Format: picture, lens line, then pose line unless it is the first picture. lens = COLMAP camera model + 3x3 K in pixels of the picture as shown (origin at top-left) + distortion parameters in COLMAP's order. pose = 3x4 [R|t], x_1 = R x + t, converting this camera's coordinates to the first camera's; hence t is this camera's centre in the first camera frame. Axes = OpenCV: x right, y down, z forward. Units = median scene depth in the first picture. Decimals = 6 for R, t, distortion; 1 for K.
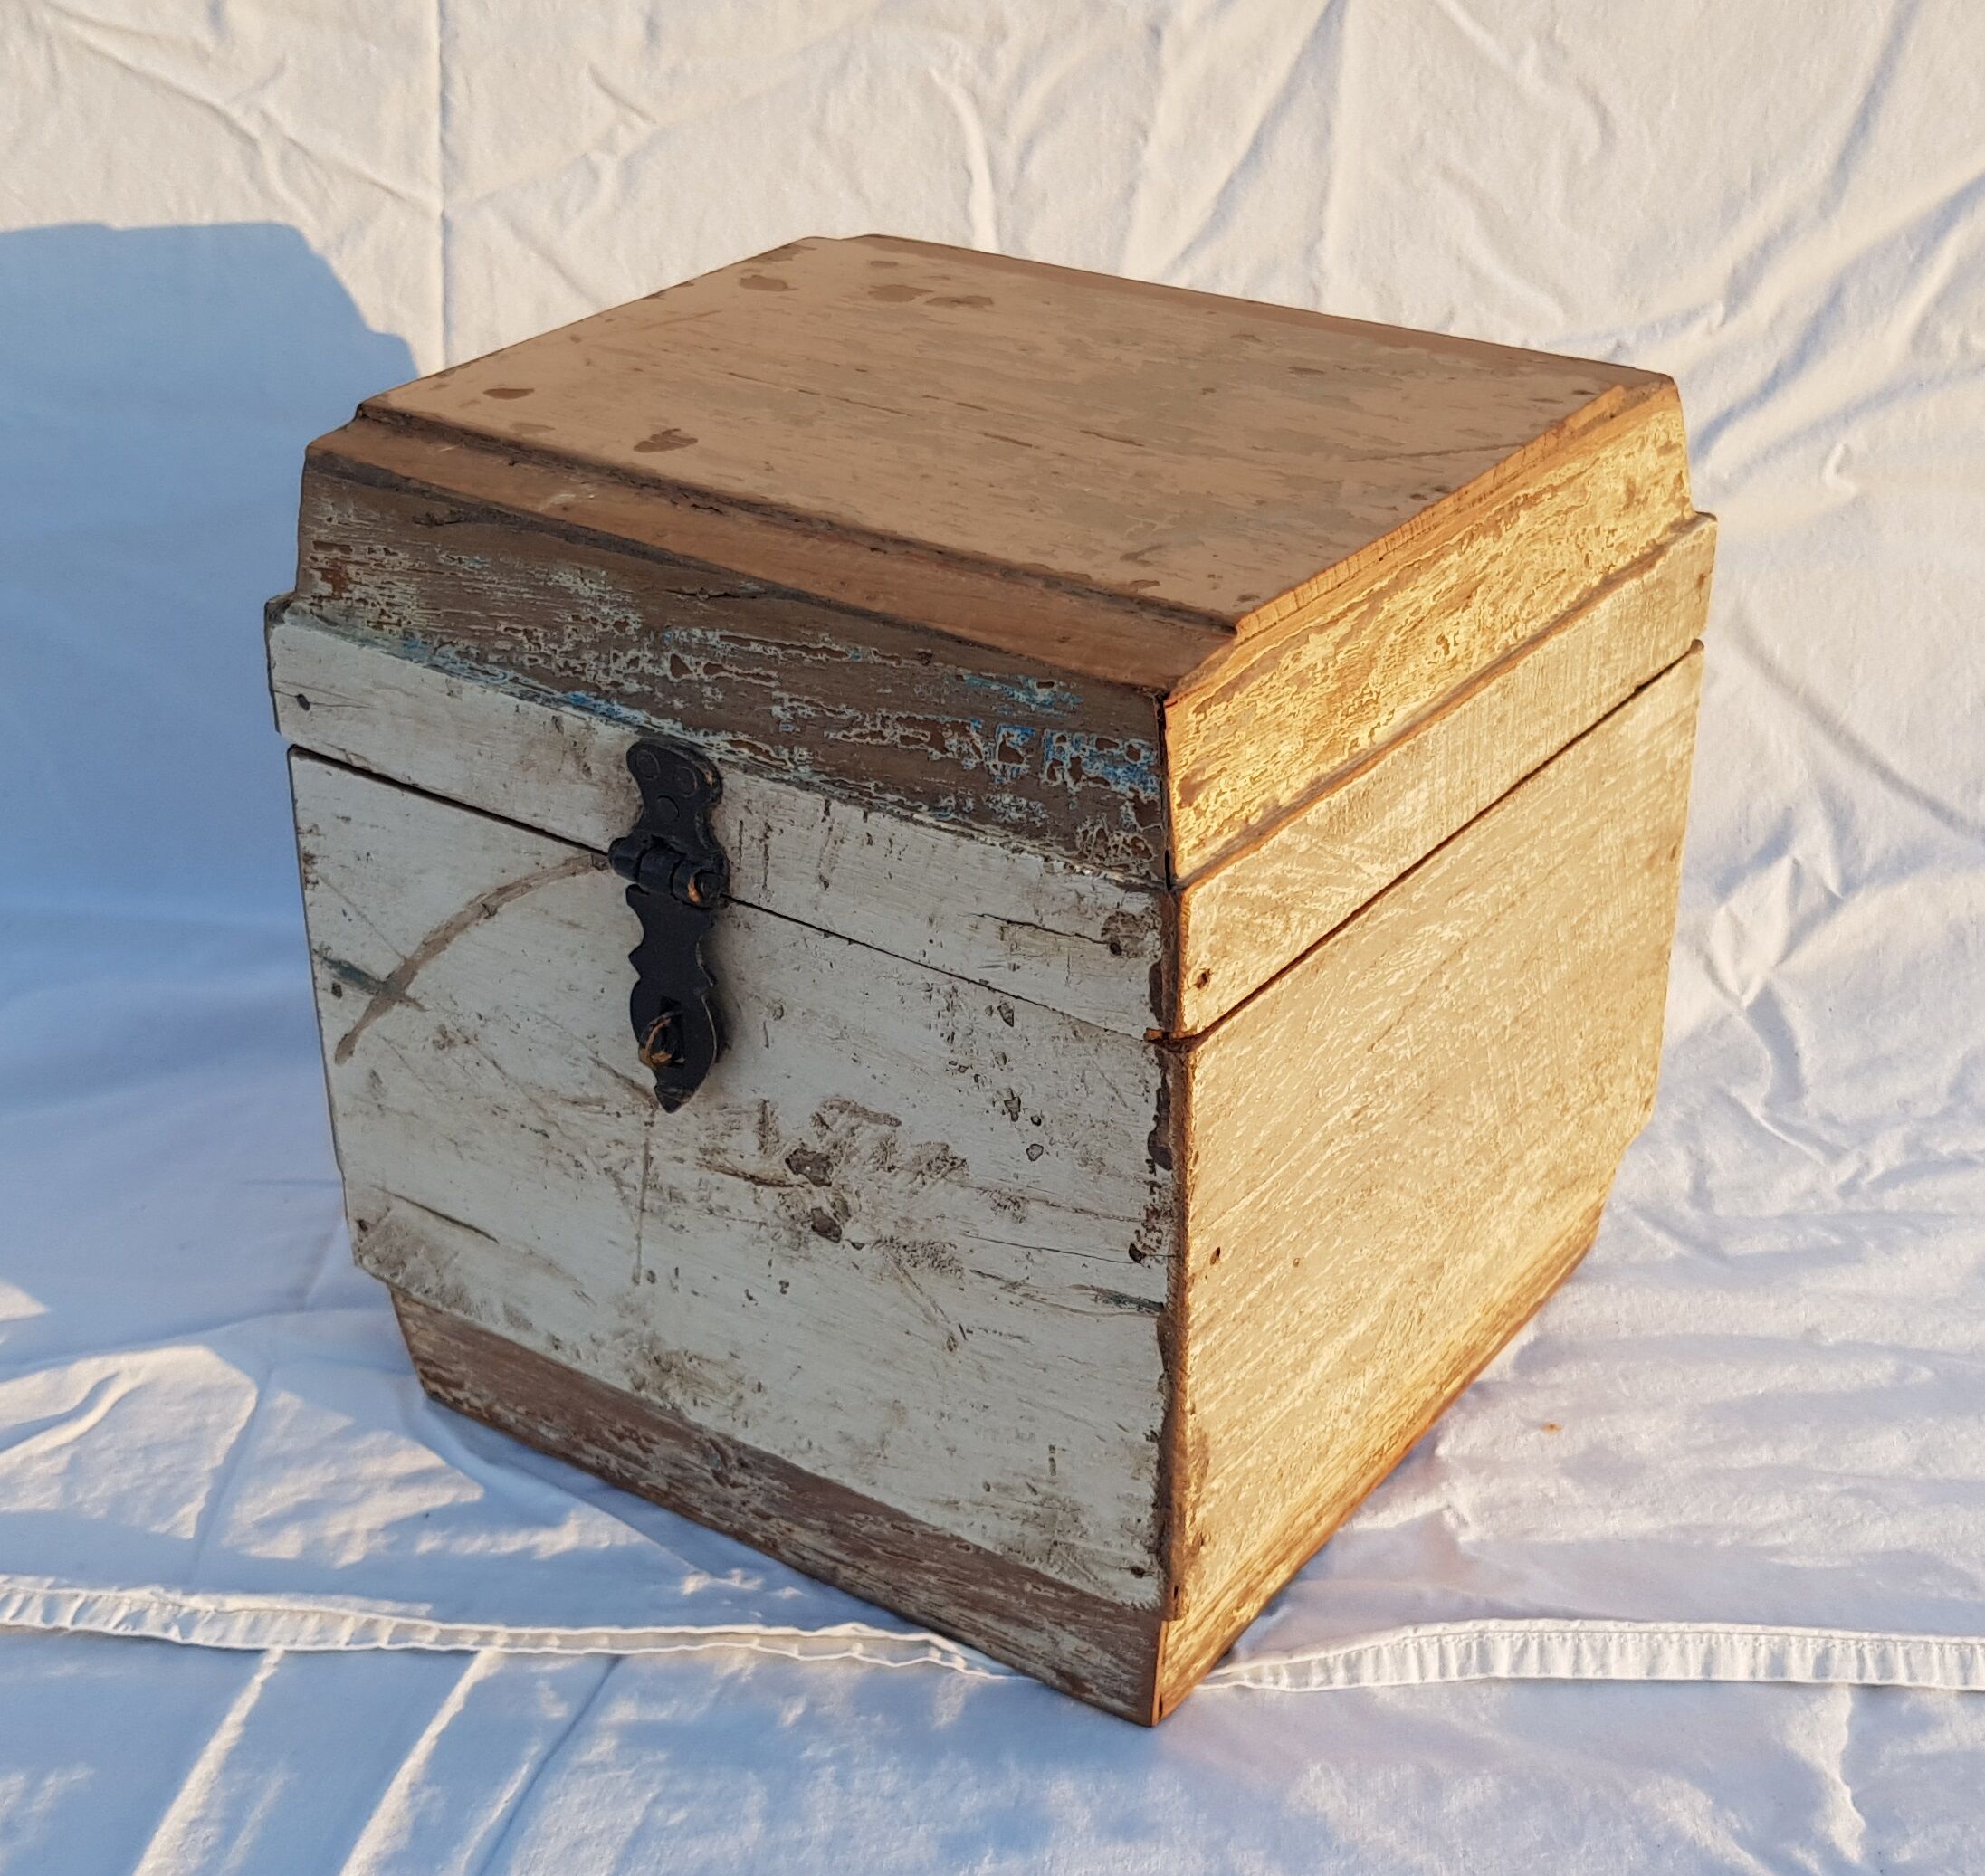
lens RADIAL K [[2959.5, 0, 992.5], [0, 2959.5, 938.0], [0, 0, 1]] dist [0.087674, -0.036673]
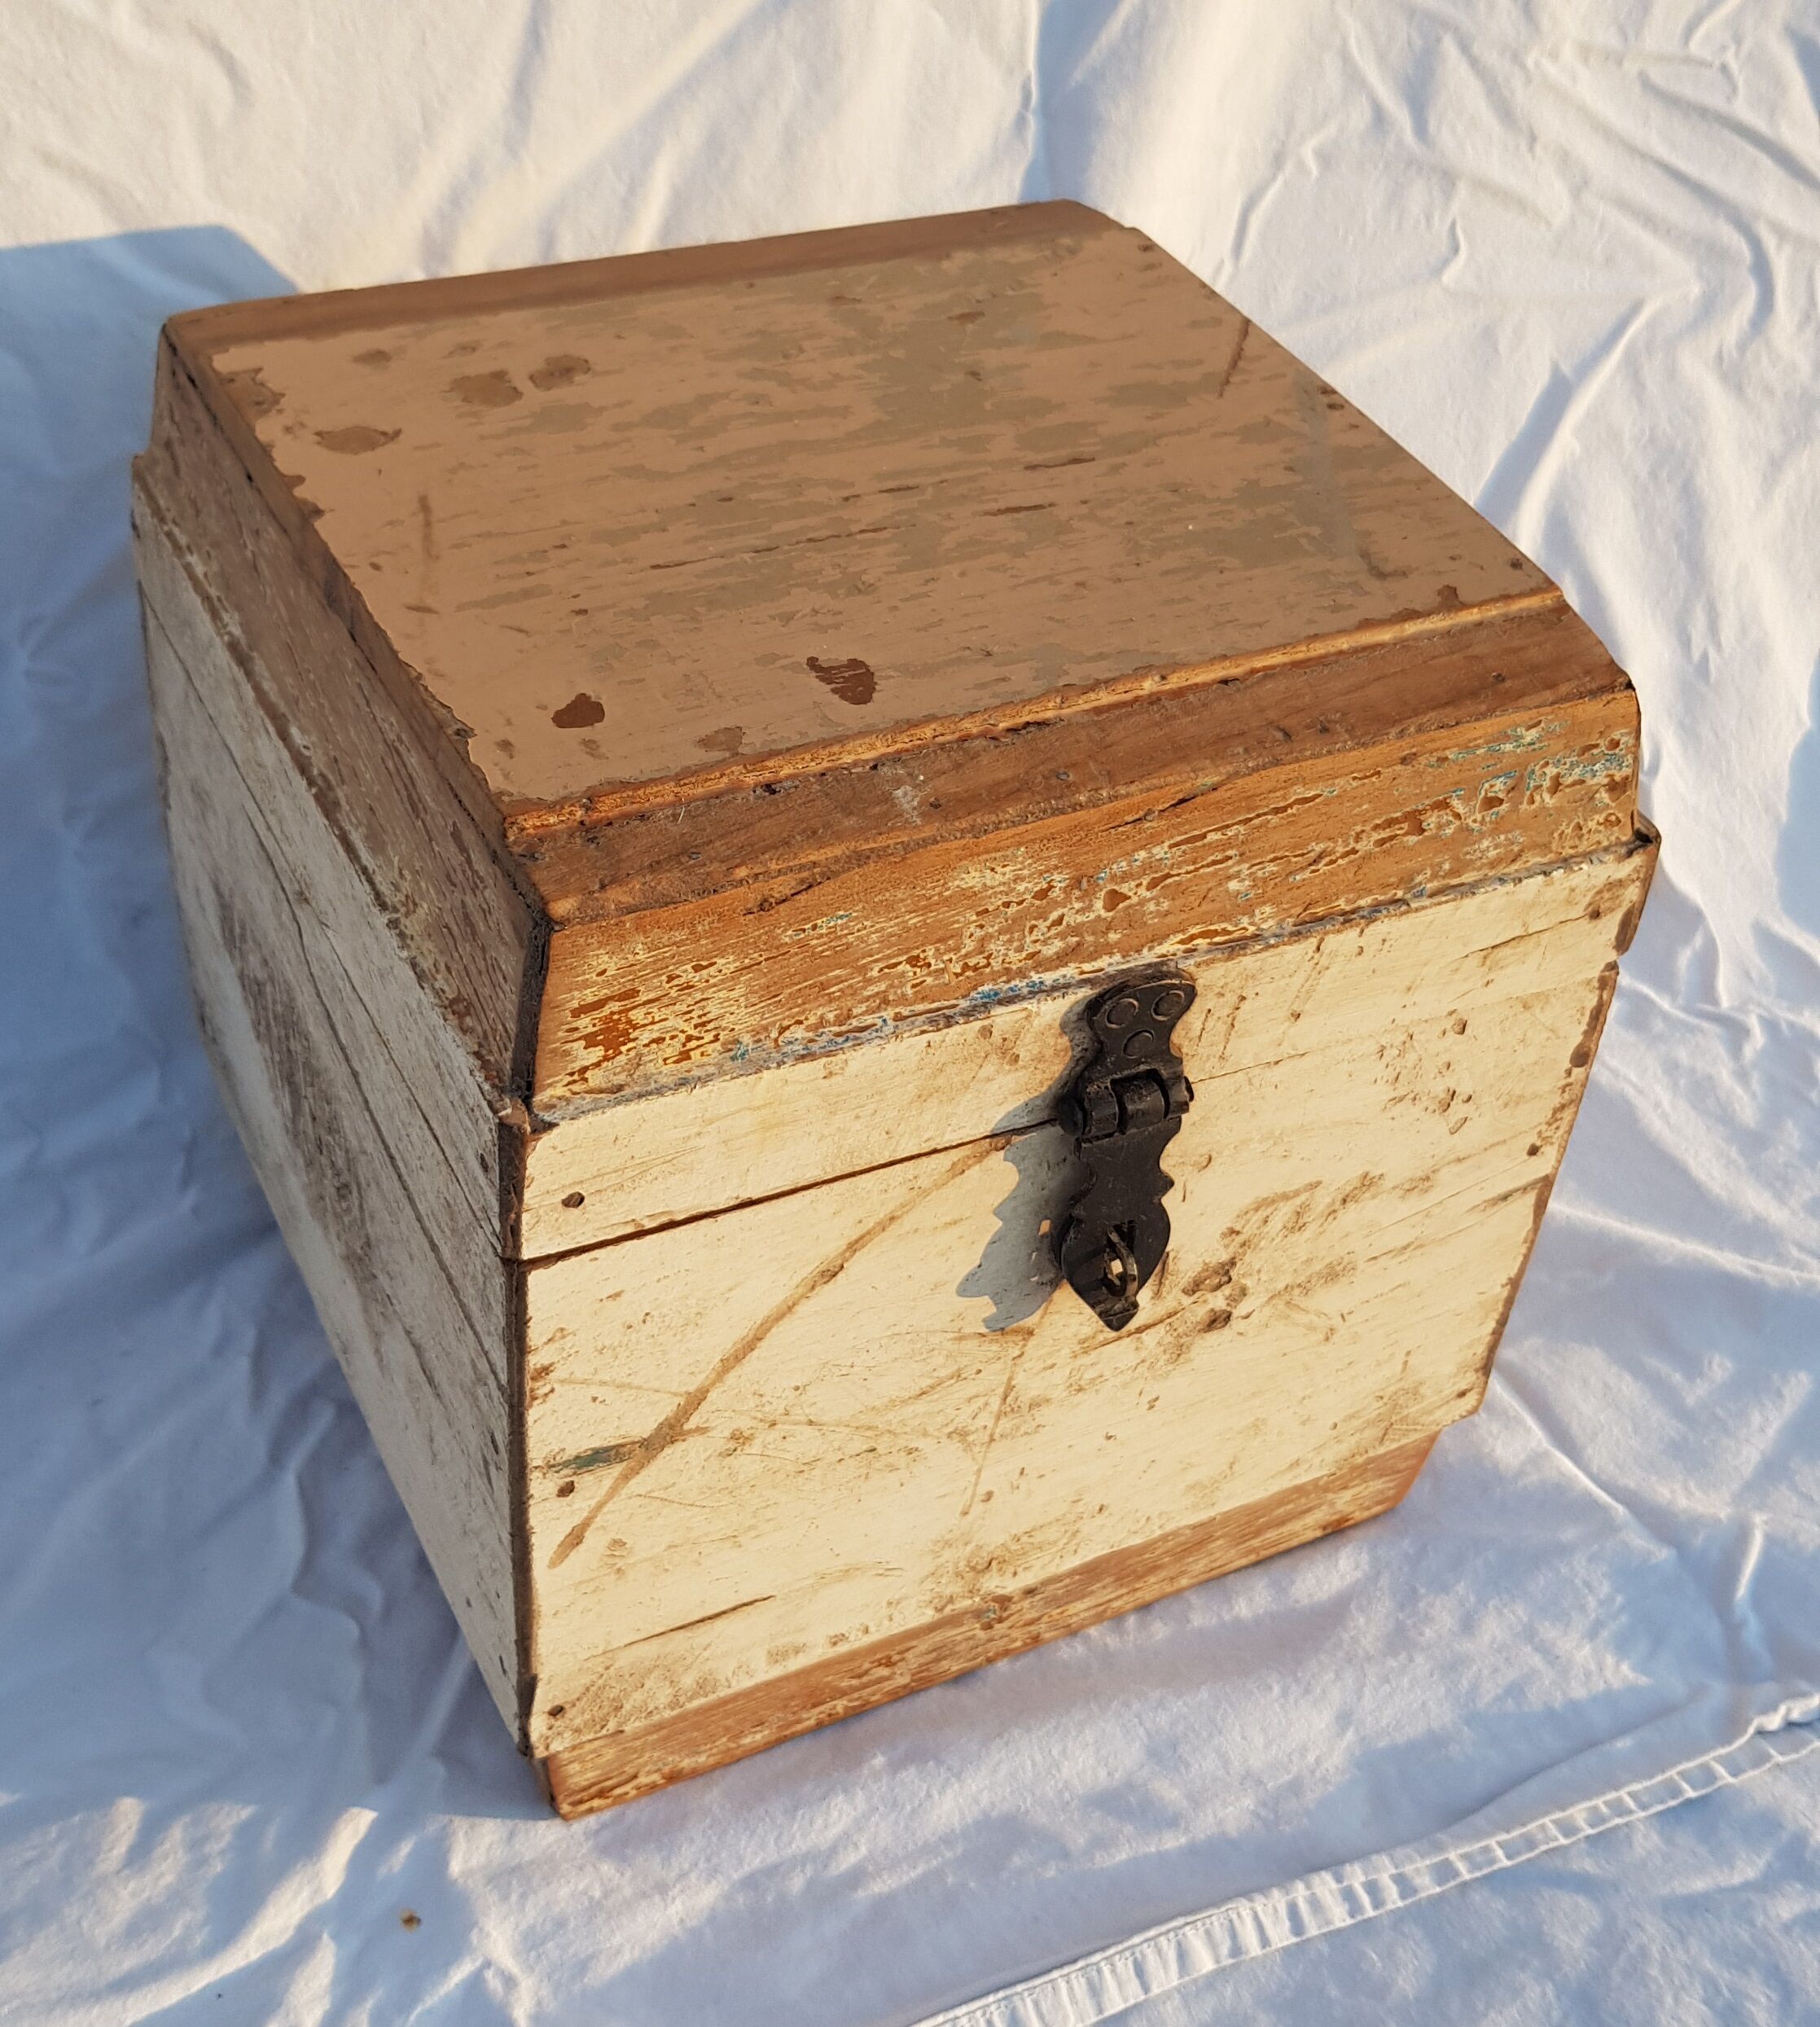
lens RADIAL K [[2626.1, 0, 911.8], [0, 2626.1, 818.0], [0, 0, 1]] dist [0.139525, -0.373788]
pose [[0.495009, -0.483946, 0.721638, -0.678461], [0.335854, 0.872548, 0.354770, -0.404474], [-0.801354, 0.066750, 0.594455, 0.571514]]
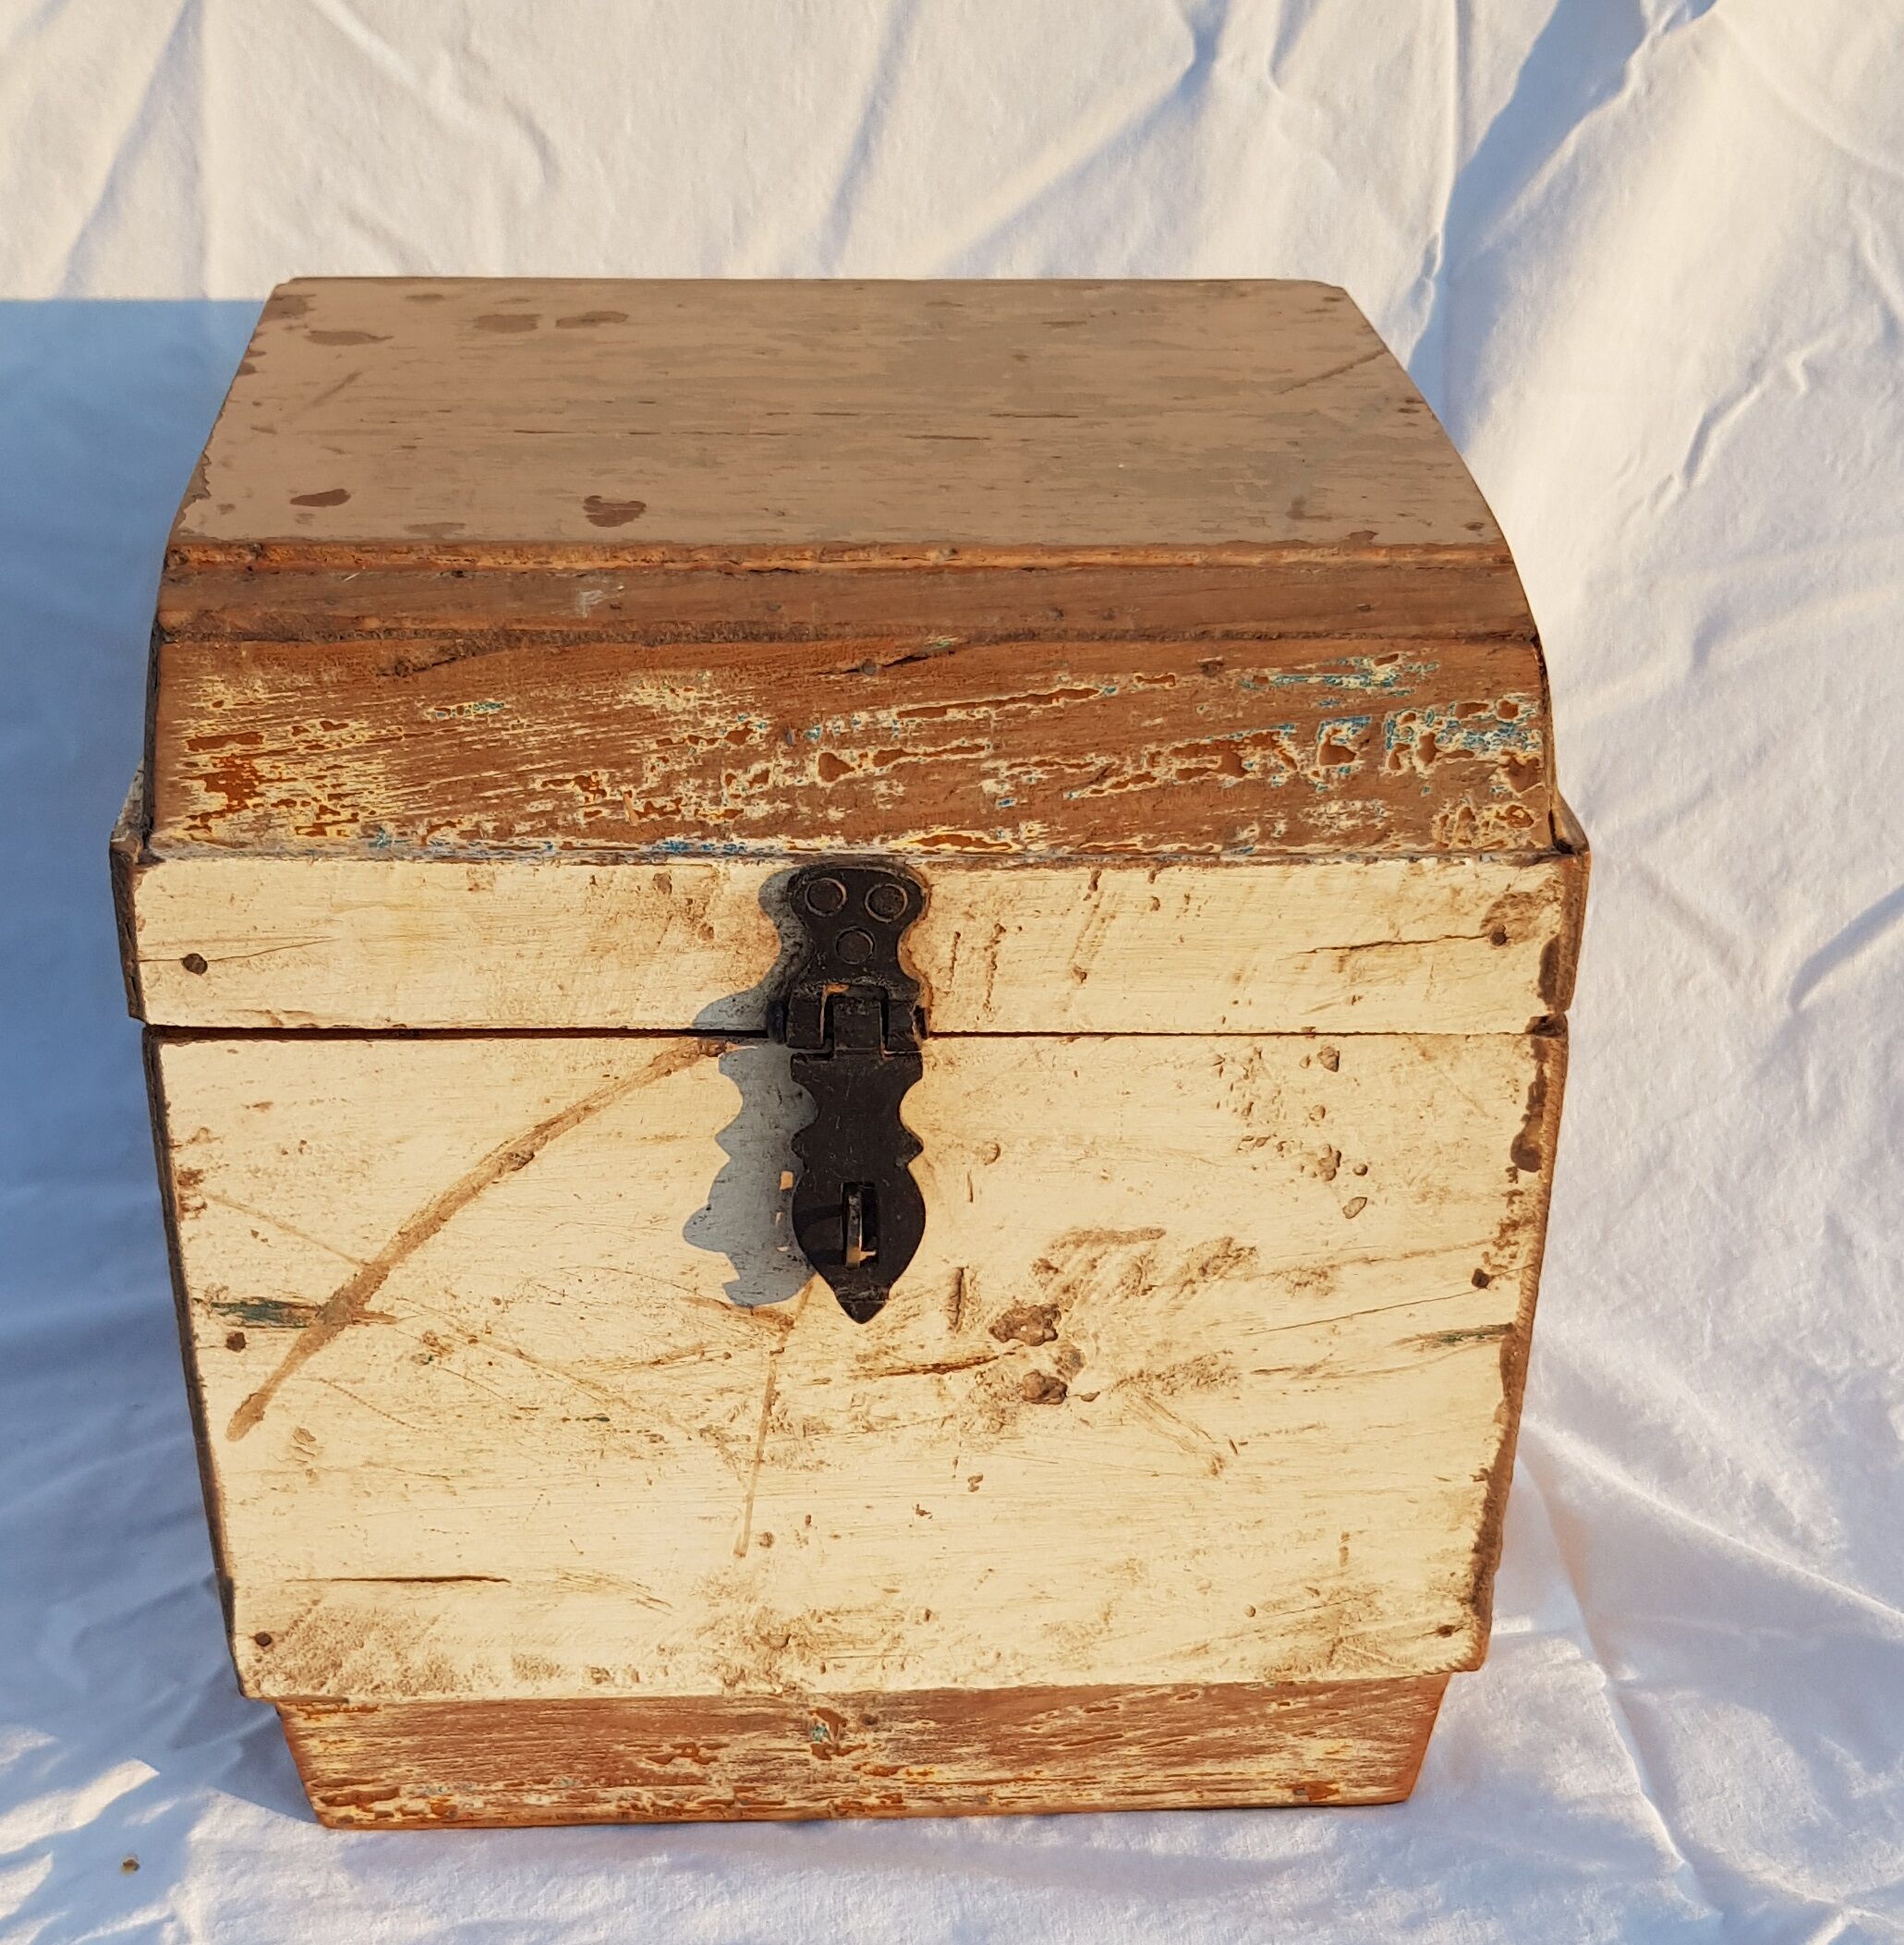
lens RADIAL K [[2962.4, 0, 881.8], [0, 2962.4, 1148.6], [0, 0, 1]] dist [0.110659, -0.342745]
pose [[0.804473, -0.288059, 0.519466, -0.531183], [0.272516, 0.956056, 0.108128, -0.074910], [-0.527786, 0.054576, 0.847622, 0.316304]]
